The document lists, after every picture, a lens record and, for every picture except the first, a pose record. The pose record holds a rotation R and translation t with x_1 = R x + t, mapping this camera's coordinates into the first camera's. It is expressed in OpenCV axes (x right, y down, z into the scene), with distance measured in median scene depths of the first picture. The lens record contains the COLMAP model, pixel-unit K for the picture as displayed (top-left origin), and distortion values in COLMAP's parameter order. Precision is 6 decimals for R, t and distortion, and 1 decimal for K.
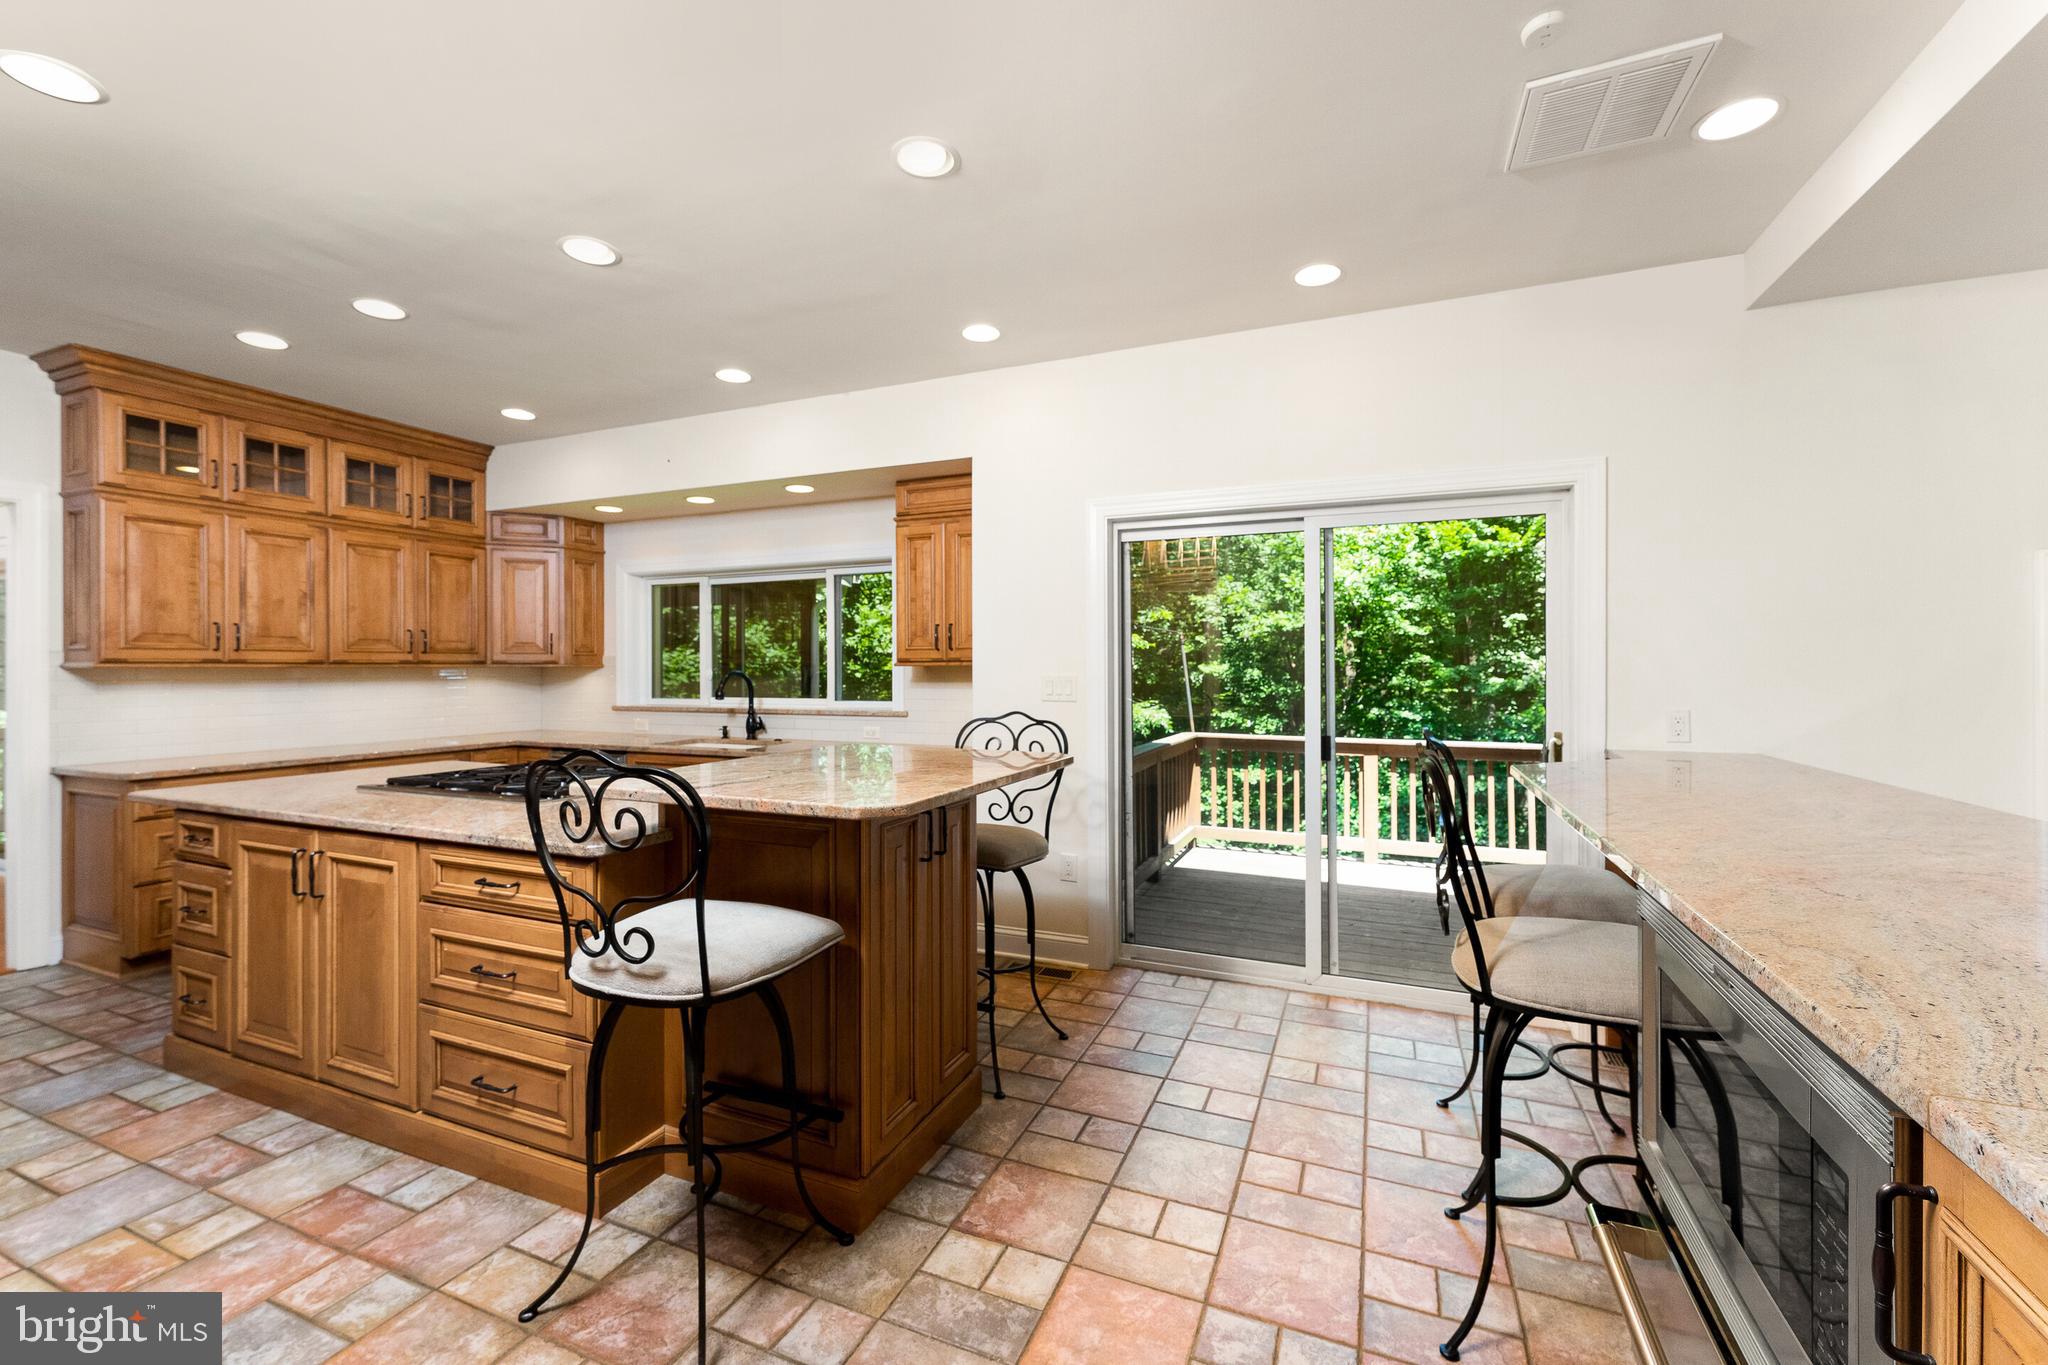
lens RADIAL K [[827.5, 0, 1035.3], [0, 827.5, 685.8], [0, 0, 1]] dist [0.002450, 0.000368]
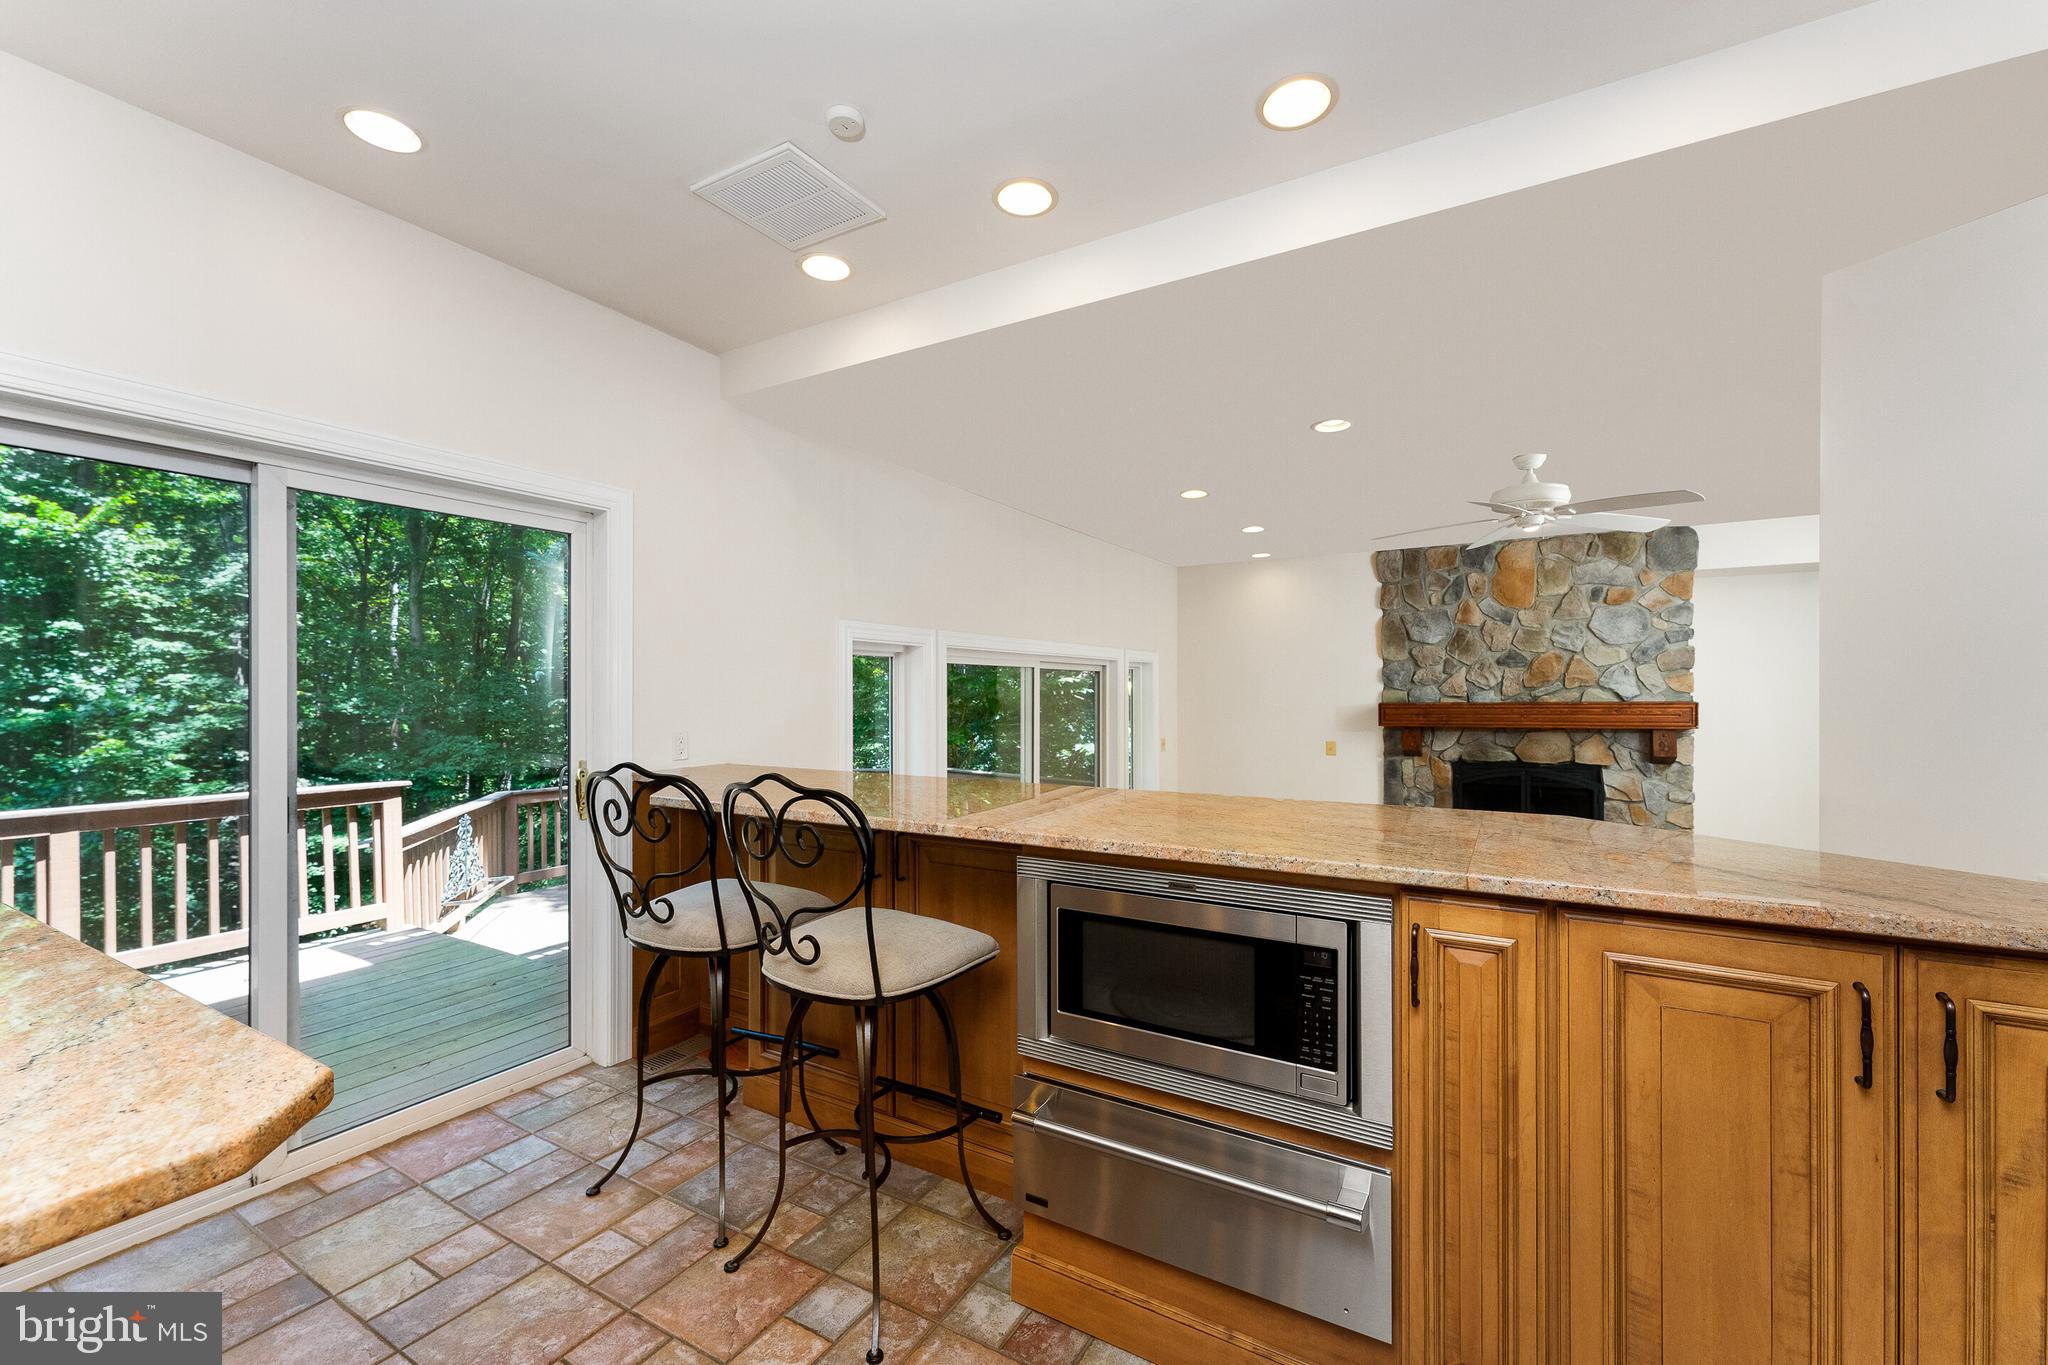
lens RADIAL K [[832.5, 0, 1021.7], [0, 832.5, 689.5], [0, 0, 1]] dist [0.000112, -0.000218]
pose [[0.134054, 0.001096, 0.990973, -0.196964], [0.024605, 0.999687, -0.004434, -0.005781], [-0.990669, 0.024977, 0.133985, 0.261156]]
